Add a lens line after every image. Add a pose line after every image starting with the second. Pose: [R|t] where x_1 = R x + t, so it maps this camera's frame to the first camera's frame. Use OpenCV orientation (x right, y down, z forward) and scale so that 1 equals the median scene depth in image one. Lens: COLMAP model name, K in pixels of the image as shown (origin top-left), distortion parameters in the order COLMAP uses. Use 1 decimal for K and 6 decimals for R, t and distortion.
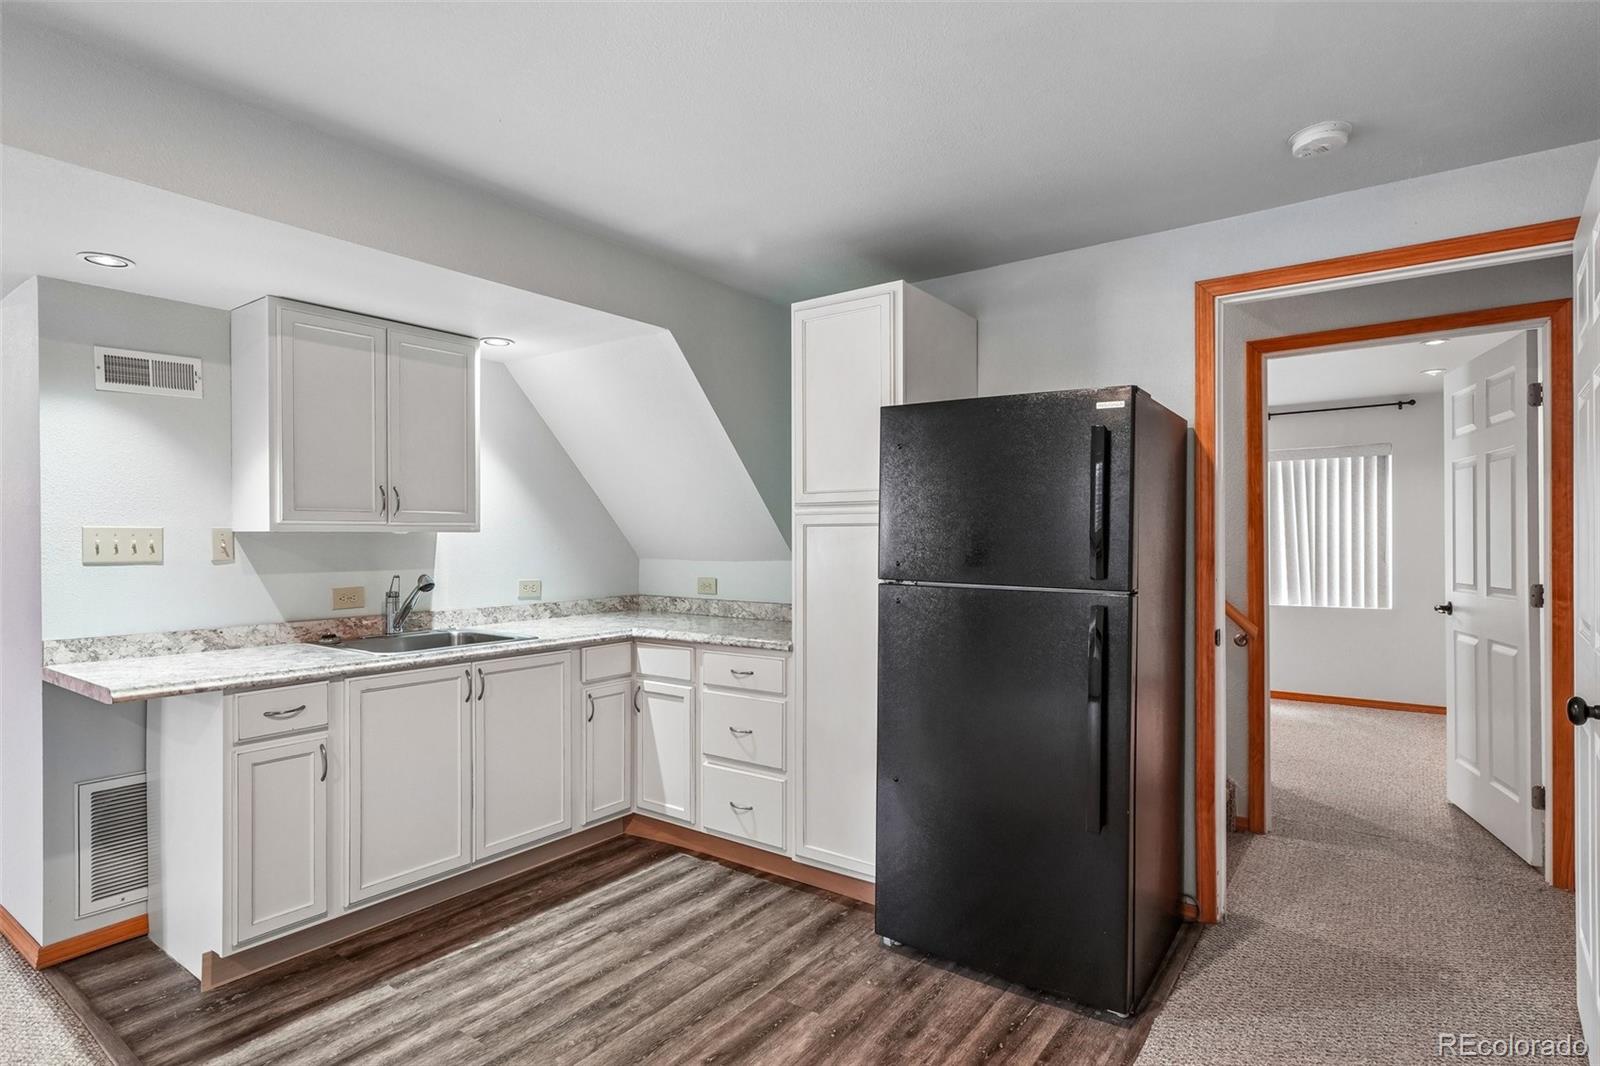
lens RADIAL K [[841.5, 0, 800.0], [0, 841.5, 538.1], [0, 0, 1]] dist [0.000591, -0.000286]
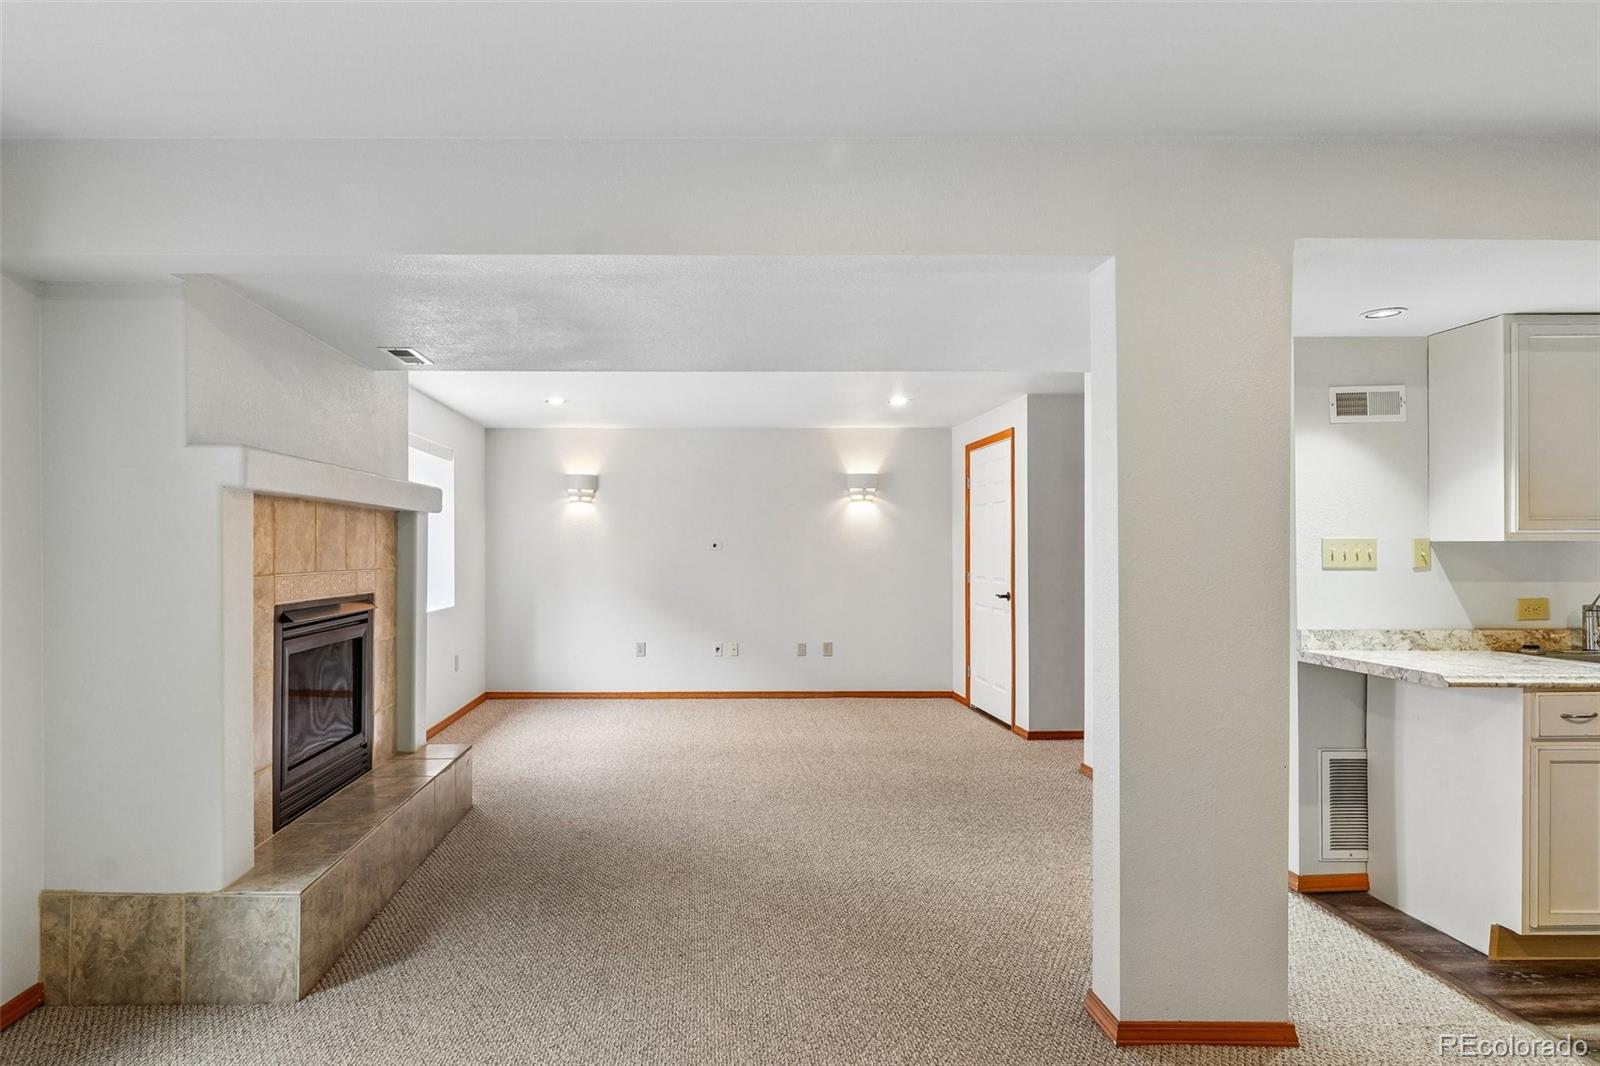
lens RADIAL K [[886.3, 0, 716.9], [0, 886.3, 547.2], [0, 0, 1]] dist [0.000251, -0.000578]
pose [[0.590740, -0.000365, -0.806862, -0.327232], [-0.000621, 0.999999, -0.000906, 0.001414], [0.806862, 0.001036, 0.590739, -0.440334]]
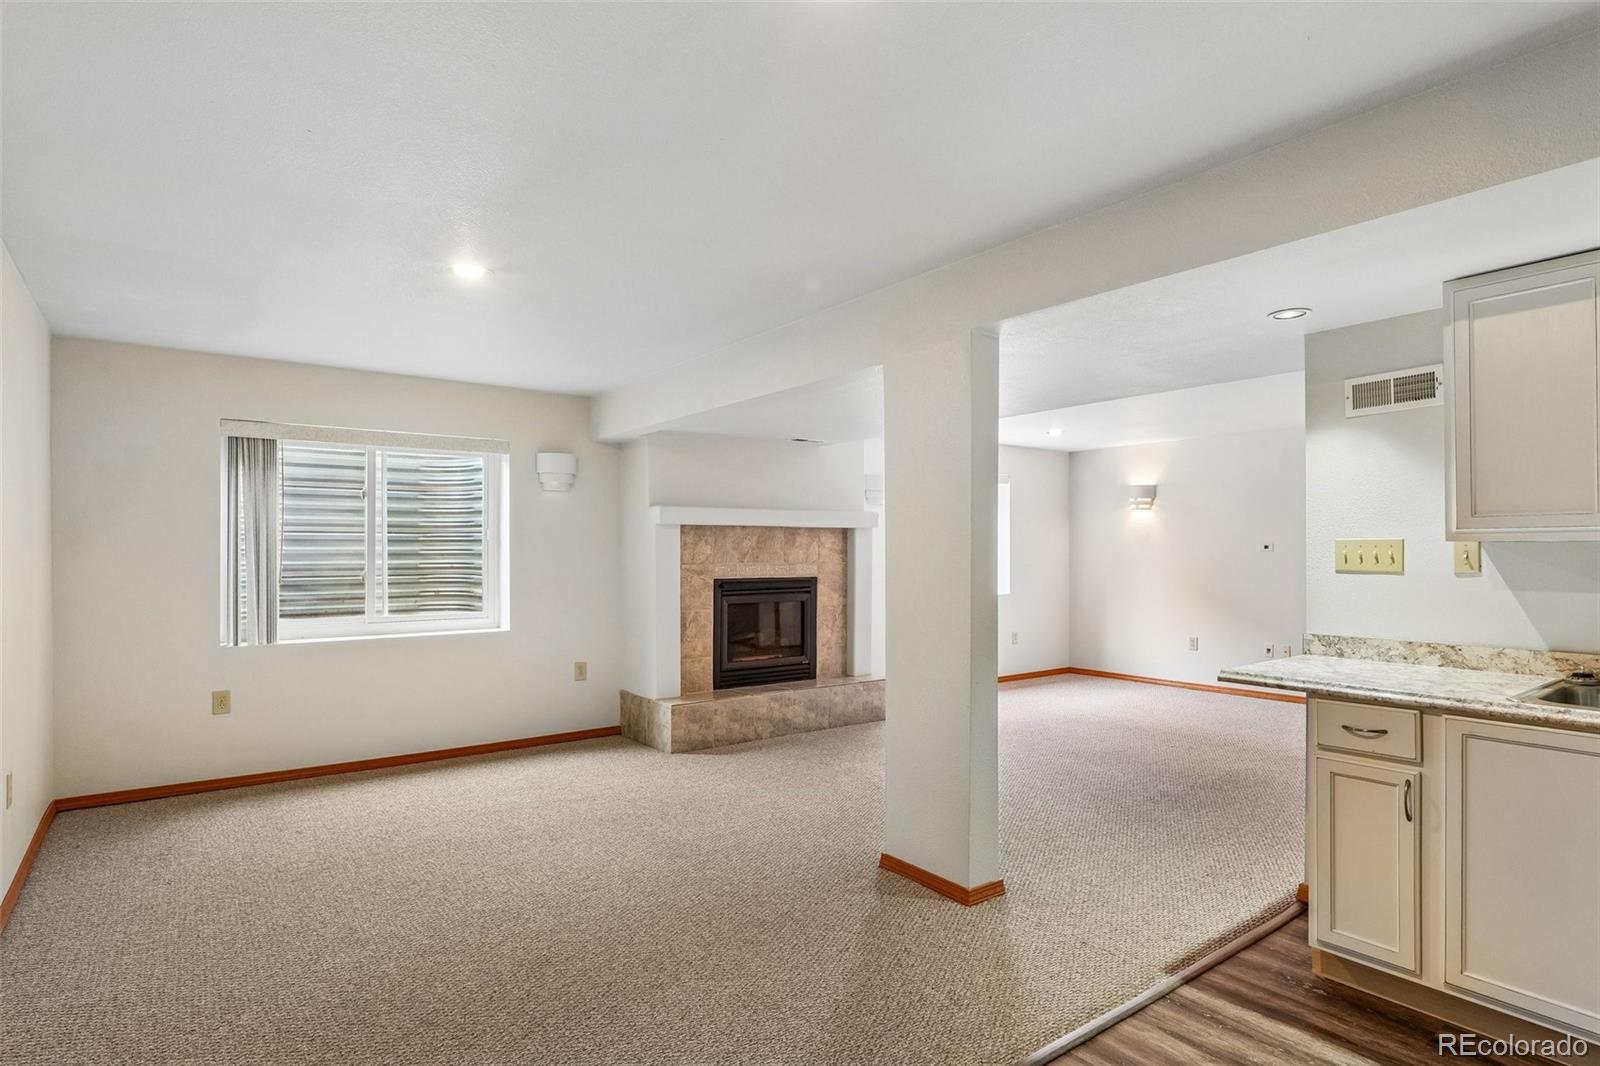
lens RADIAL K [[861.7, 0, 800.2], [0, 861.7, 547.3], [0, 0, 1]] dist [0.000946, -0.000207]
pose [[-0.303824, -0.002272, -0.952726, 0.480985], [0.001535, 0.999995, -0.002875, -0.000425], [0.952727, -0.002336, -0.303818, 0.637851]]
